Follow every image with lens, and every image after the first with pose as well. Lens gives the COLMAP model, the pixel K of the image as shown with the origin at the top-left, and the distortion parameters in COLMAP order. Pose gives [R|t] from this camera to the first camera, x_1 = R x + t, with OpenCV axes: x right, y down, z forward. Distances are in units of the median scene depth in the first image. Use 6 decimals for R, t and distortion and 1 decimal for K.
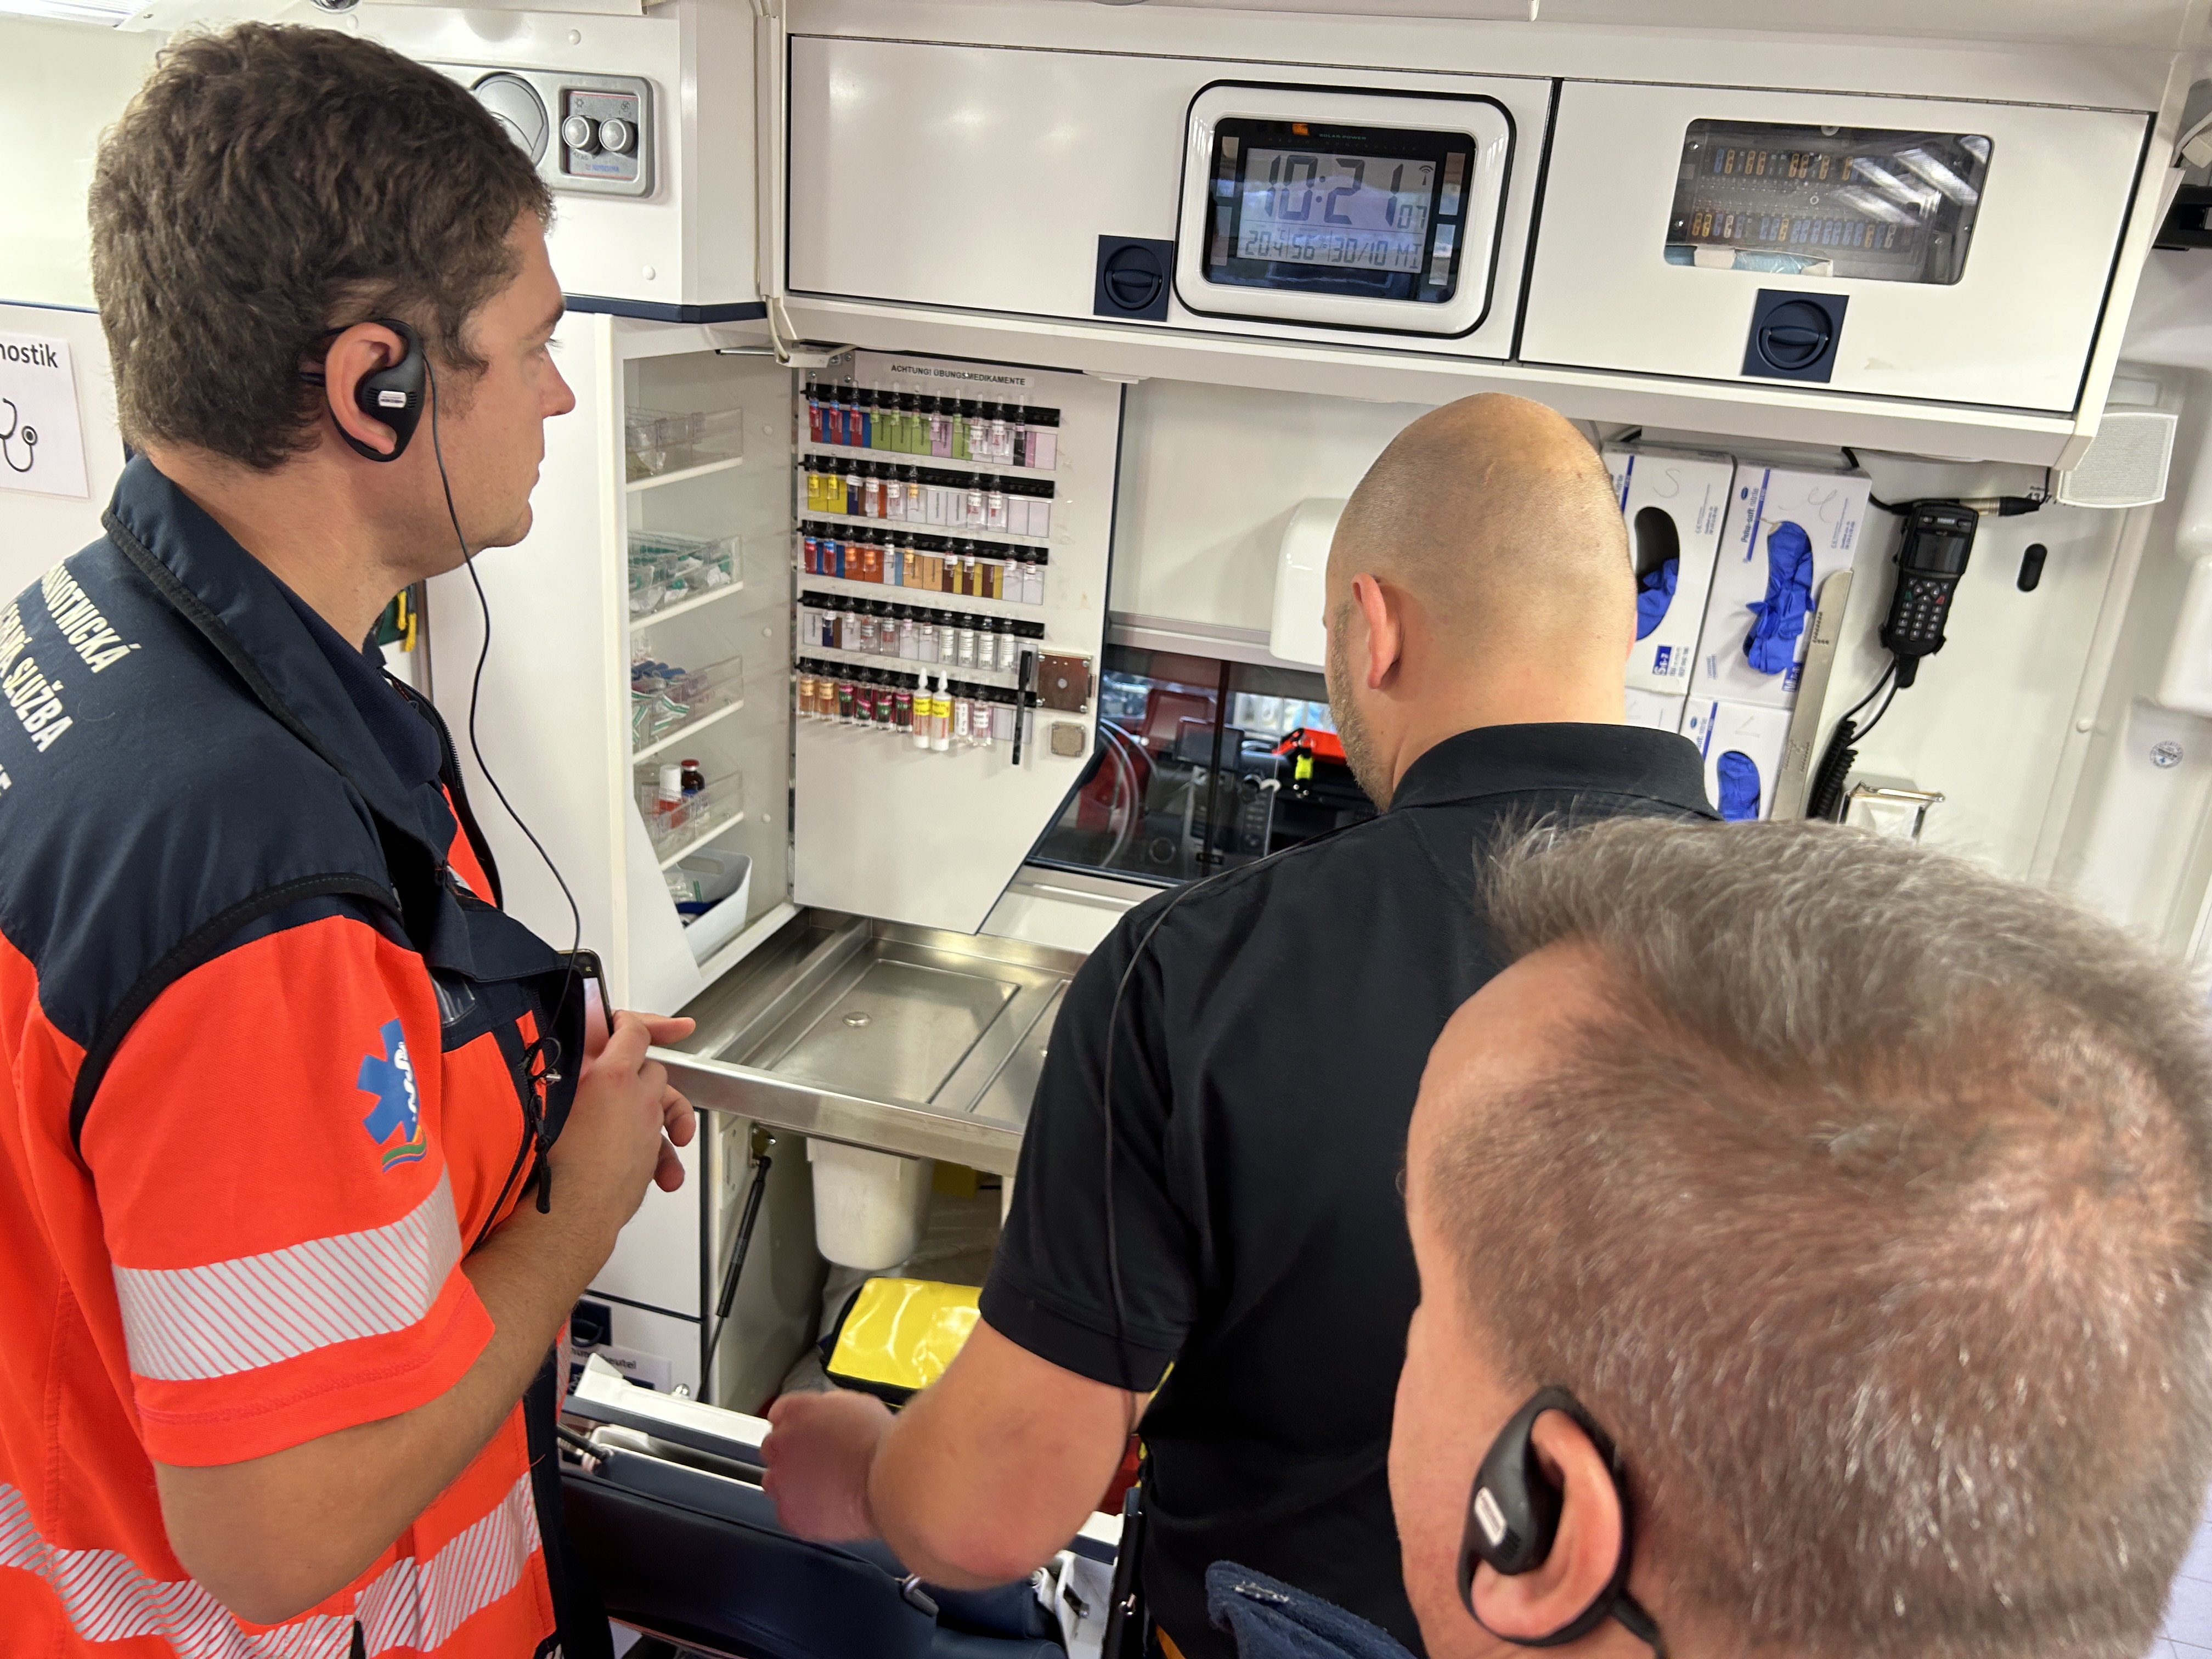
lens RADIAL K [[1671.9, 0, 1101.9], [0, 1671.9, 825.4], [0, 0, 1]] dist [0.023346, -0.010178]
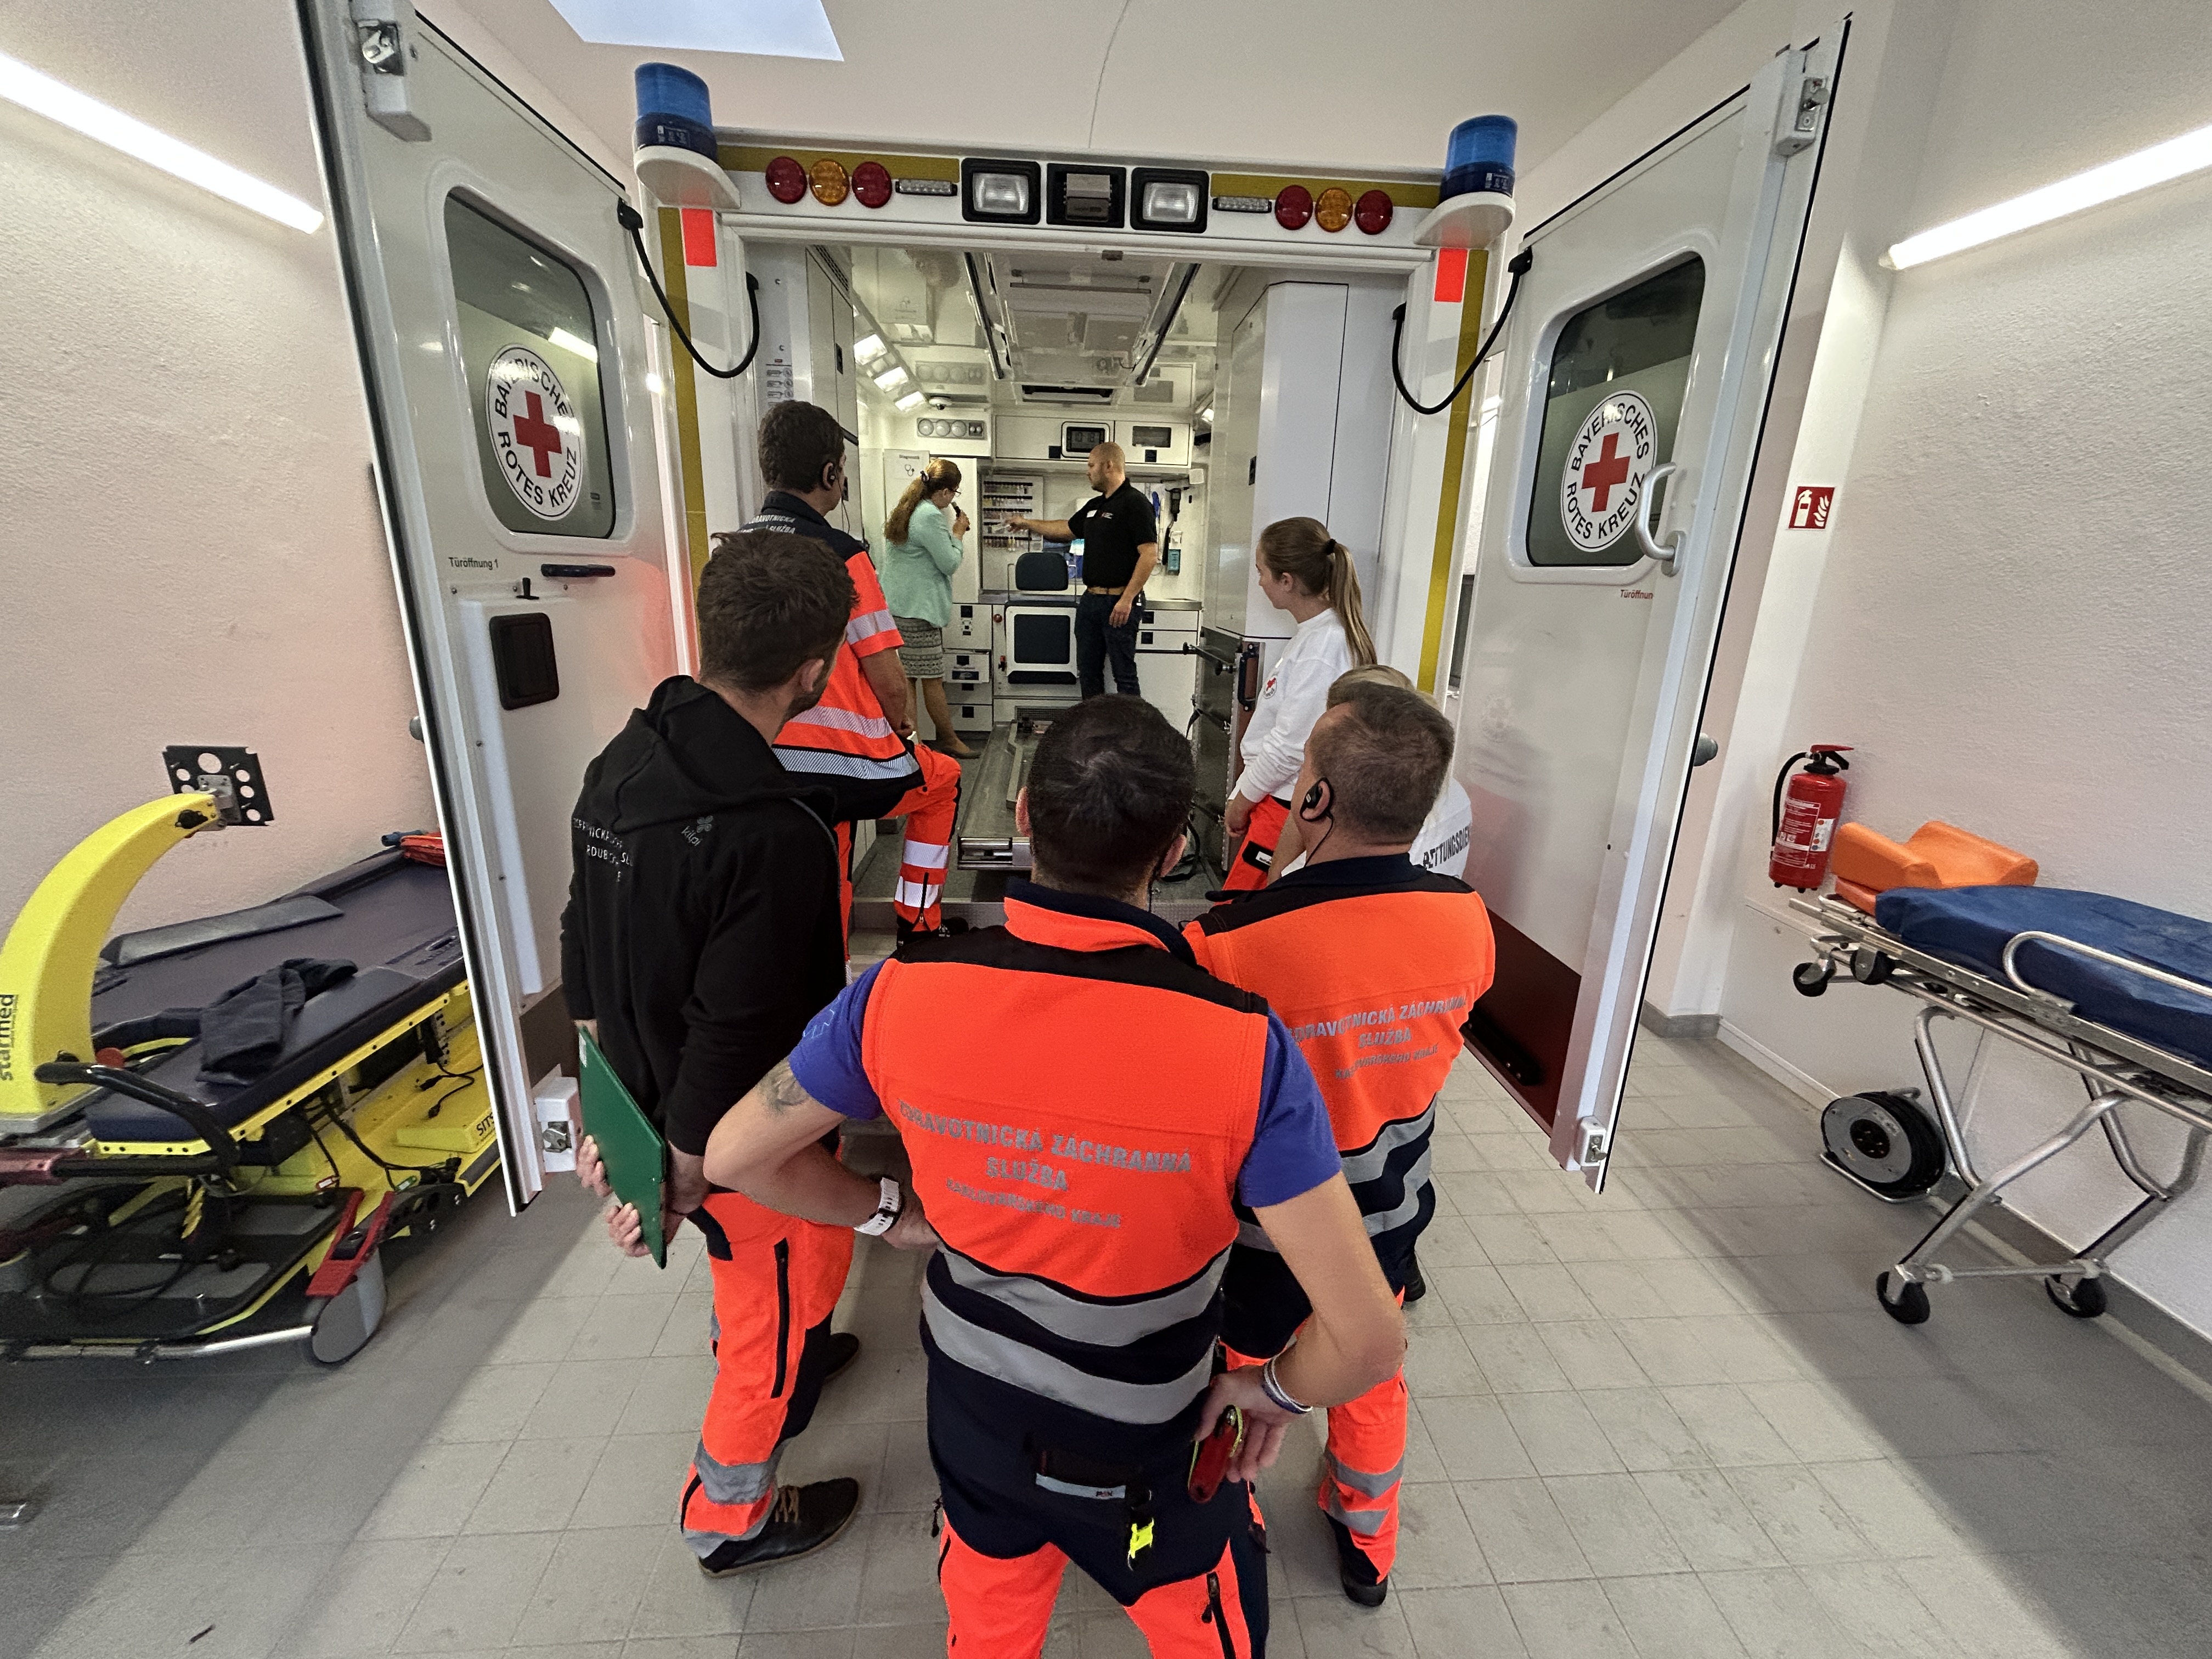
lens RADIAL K [[889.5, 0, 1104.0], [0, 889.5, 826.2], [0, 0, 1]] dist [0.000437, 0.000339]
pose [[0.942891, -0.138322, 0.303024, -1.073079], [0.155884, 0.987175, -0.034433, 1.281944], [-0.294374, 0.079704, 0.952361, -2.277675]]
